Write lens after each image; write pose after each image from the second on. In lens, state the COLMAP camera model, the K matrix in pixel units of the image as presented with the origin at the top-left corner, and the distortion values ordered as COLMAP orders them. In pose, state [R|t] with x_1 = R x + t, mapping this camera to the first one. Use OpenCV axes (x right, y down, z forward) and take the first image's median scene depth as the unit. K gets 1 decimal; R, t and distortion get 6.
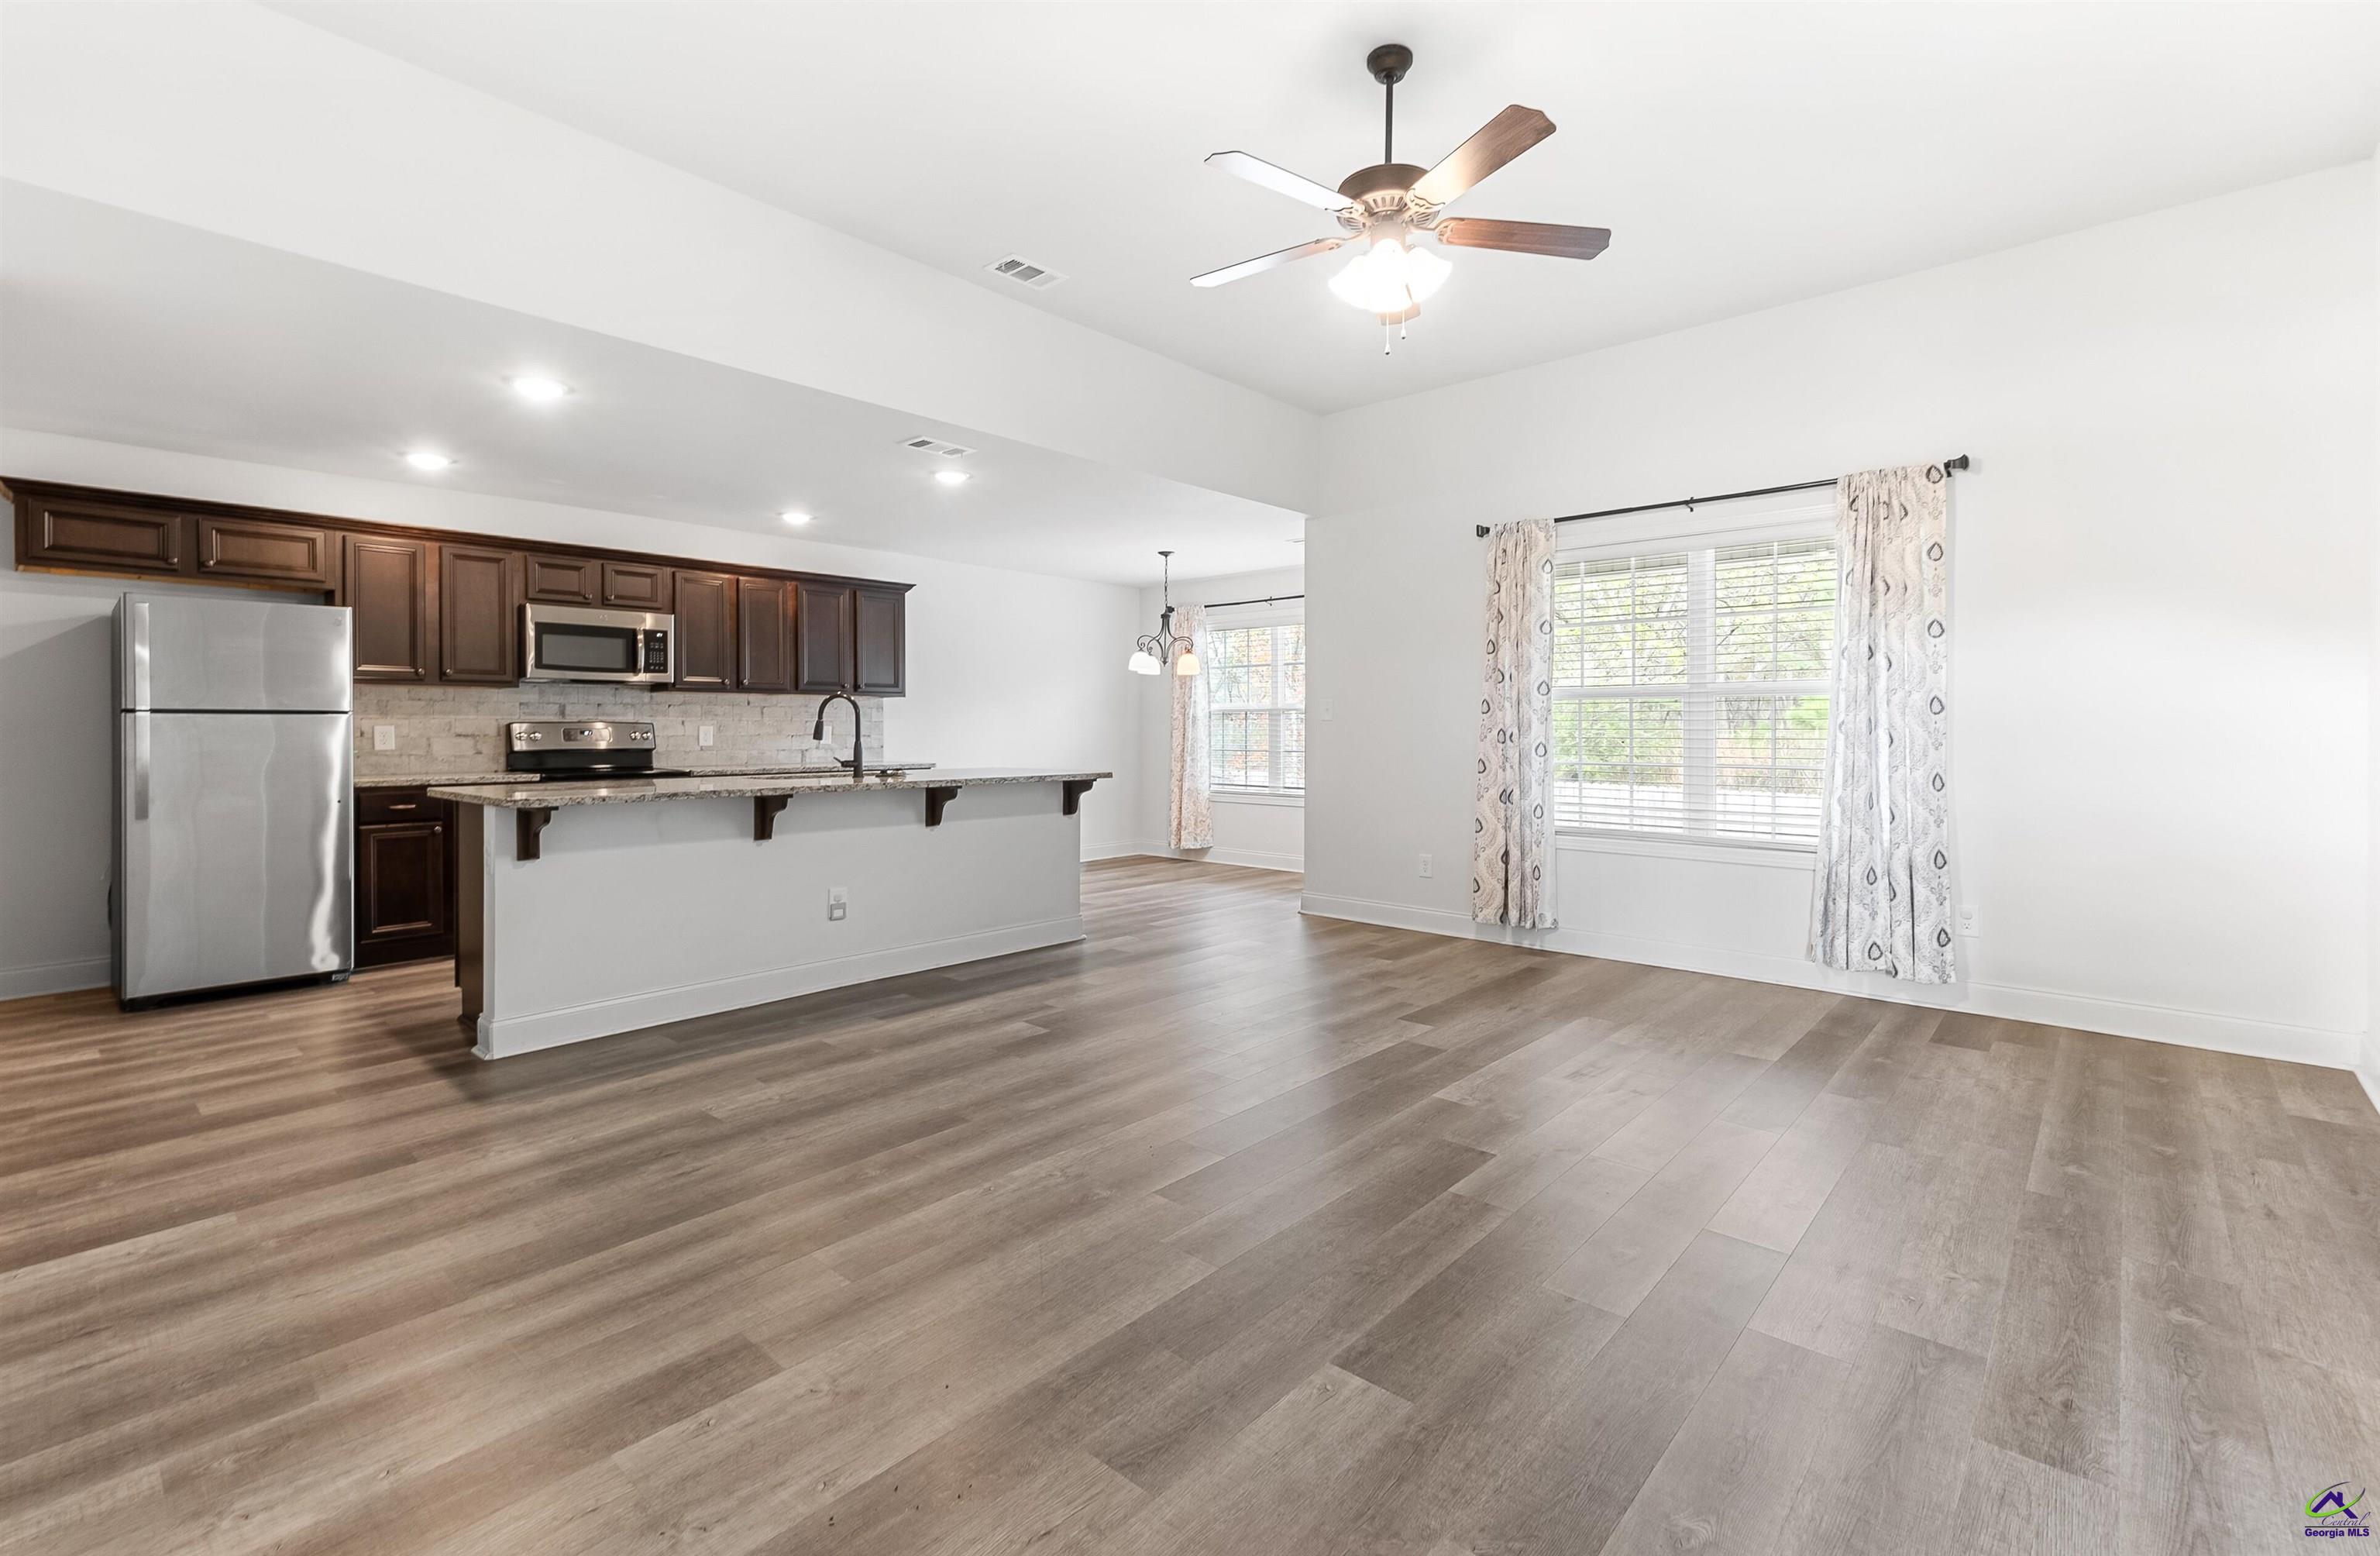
lens RADIAL K [[1044.2, 0, 1222.1], [0, 1044.2, 735.9], [0, 0, 1]] dist [0.001757, 0.004157]
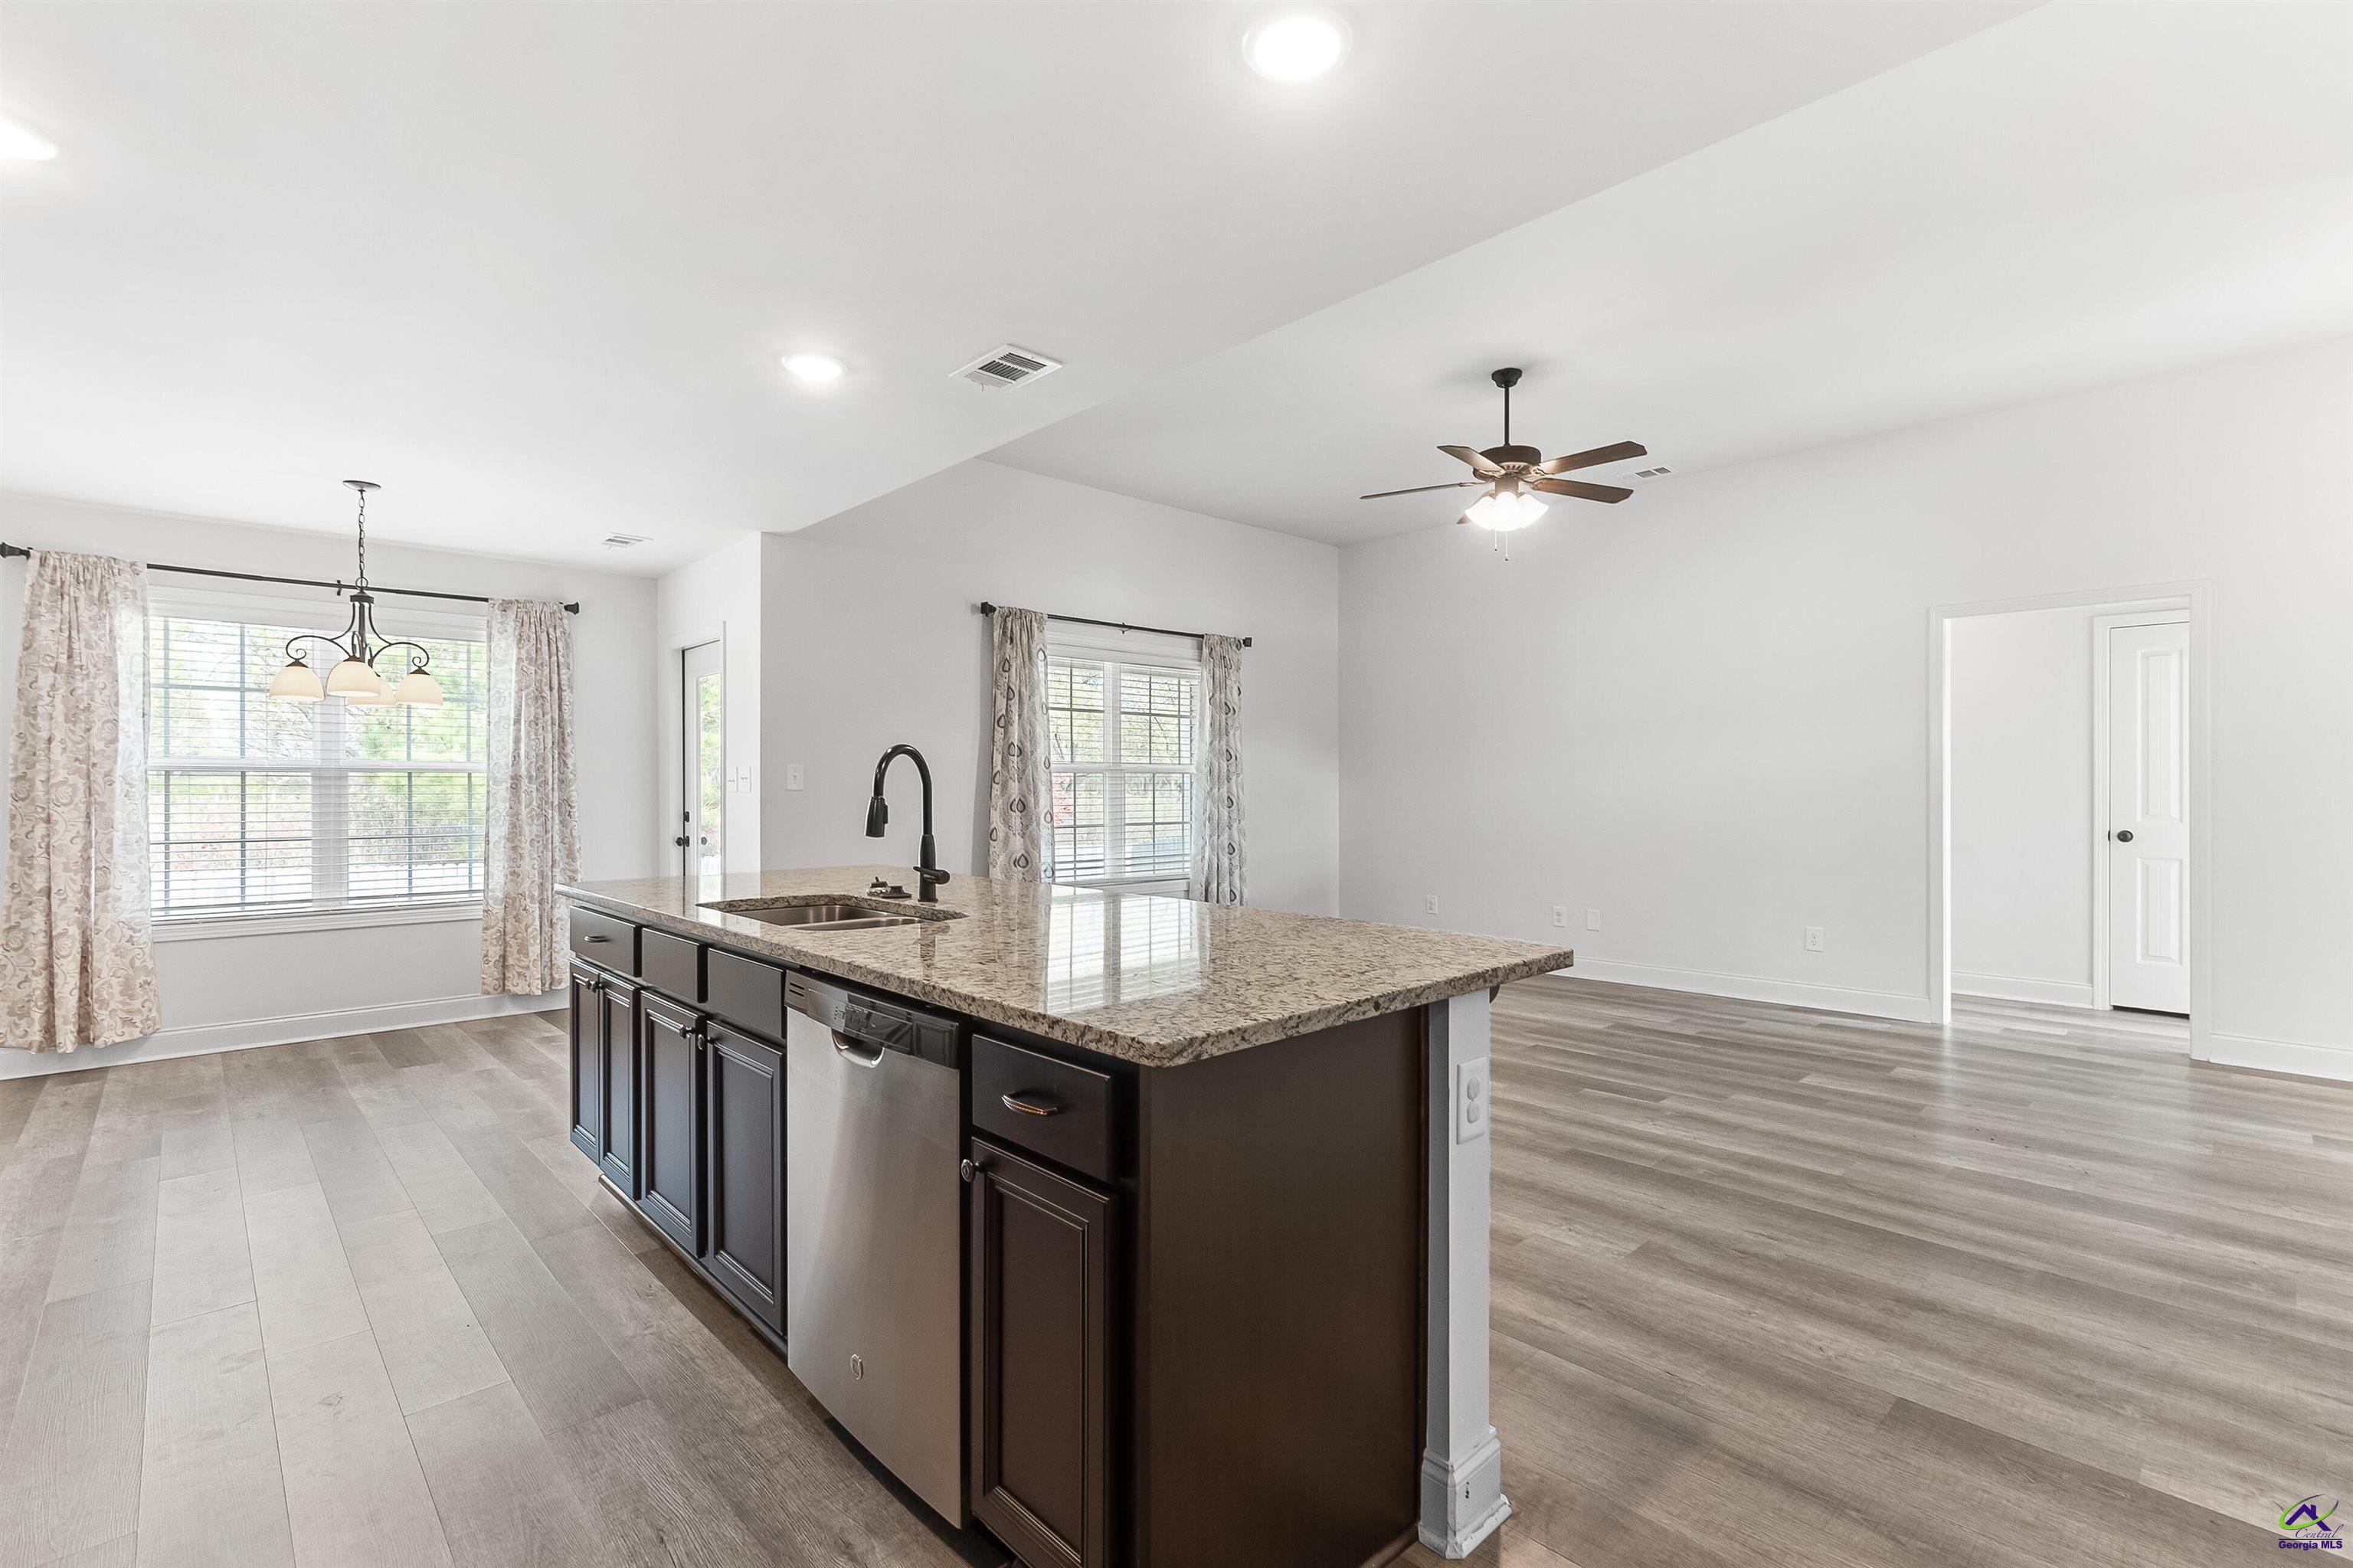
lens RADIAL K [[1055.0, 0, 1176.5], [0, 1055.0, 784.0], [0, 0, 1]] dist [-0.003135, 0.000373]
pose [[0.097800, 0.003306, 0.995201, -0.830863], [0.008225, 0.999958, -0.004131, -0.017404], [-0.995172, 0.008590, 0.097769, 0.761468]]
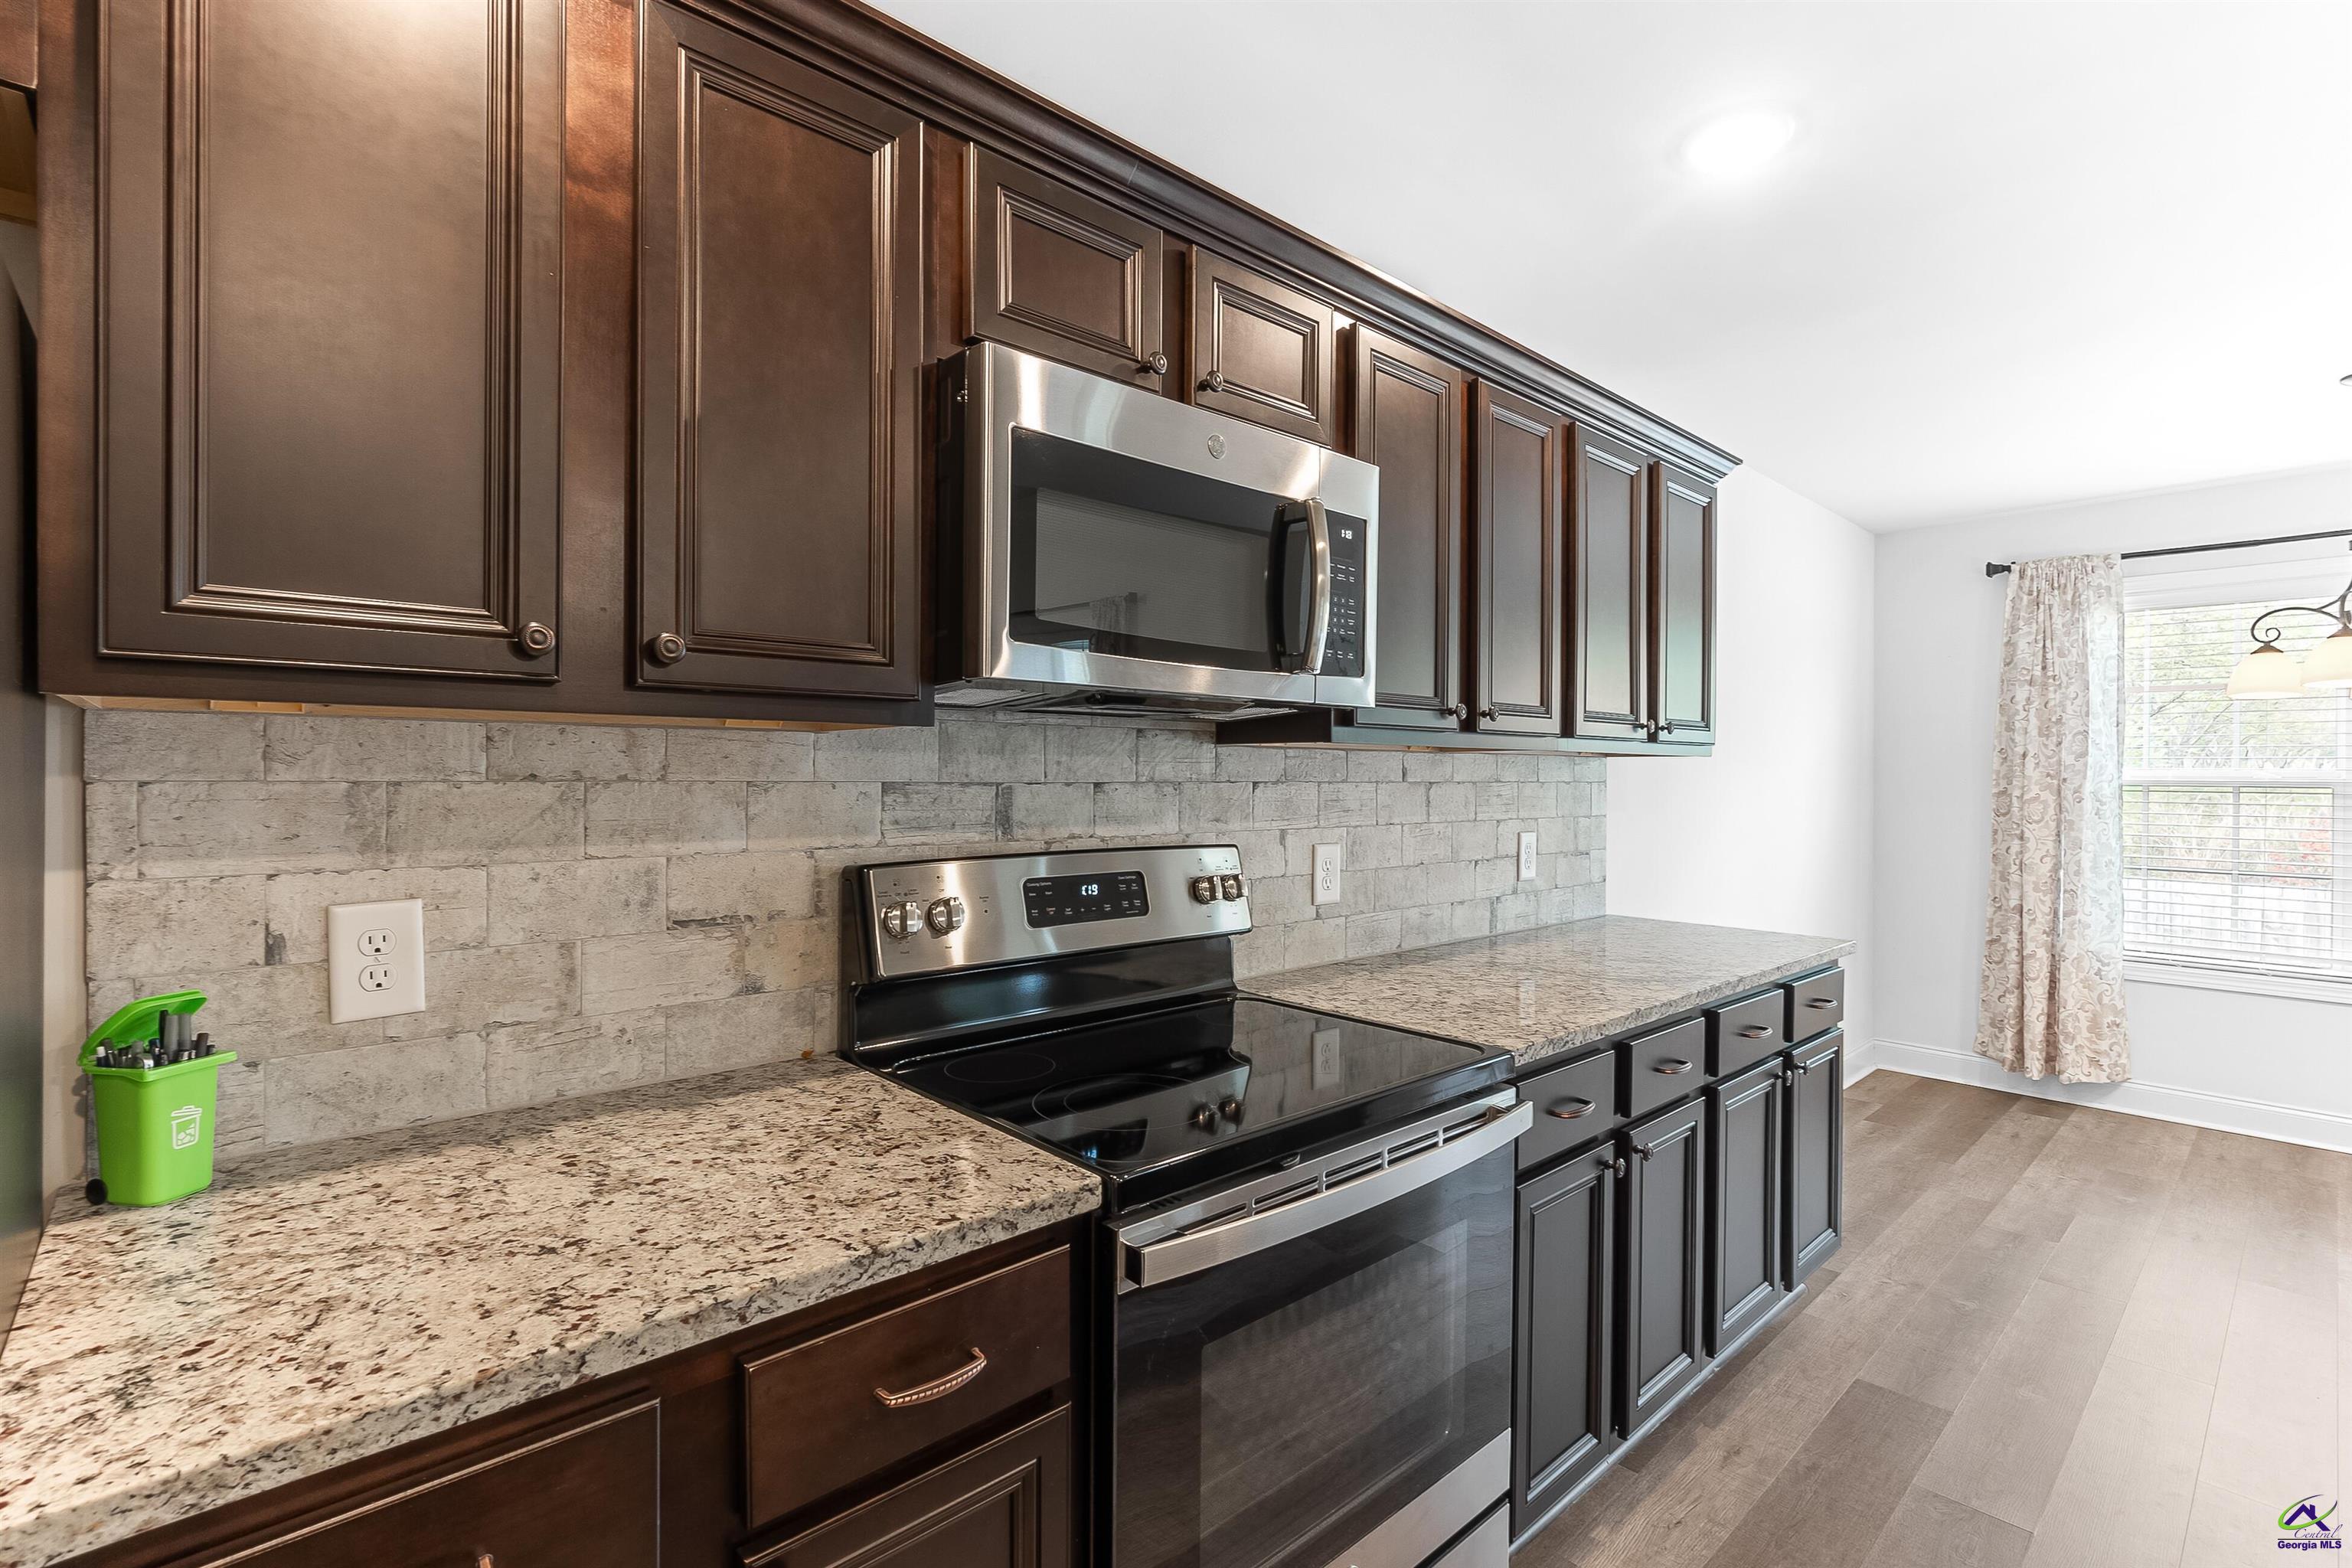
lens RADIAL K [[1072.0, 0, 1186.3], [0, 1072.0, 781.0], [0, 0, 1]] dist [-0.006714, 0.000220]
pose [[0.994222, 0.008032, -0.107039, -0.643393], [-0.008171, 0.999966, -0.000860, -0.037209], [0.107028, 0.001730, 0.994255, 0.840080]]
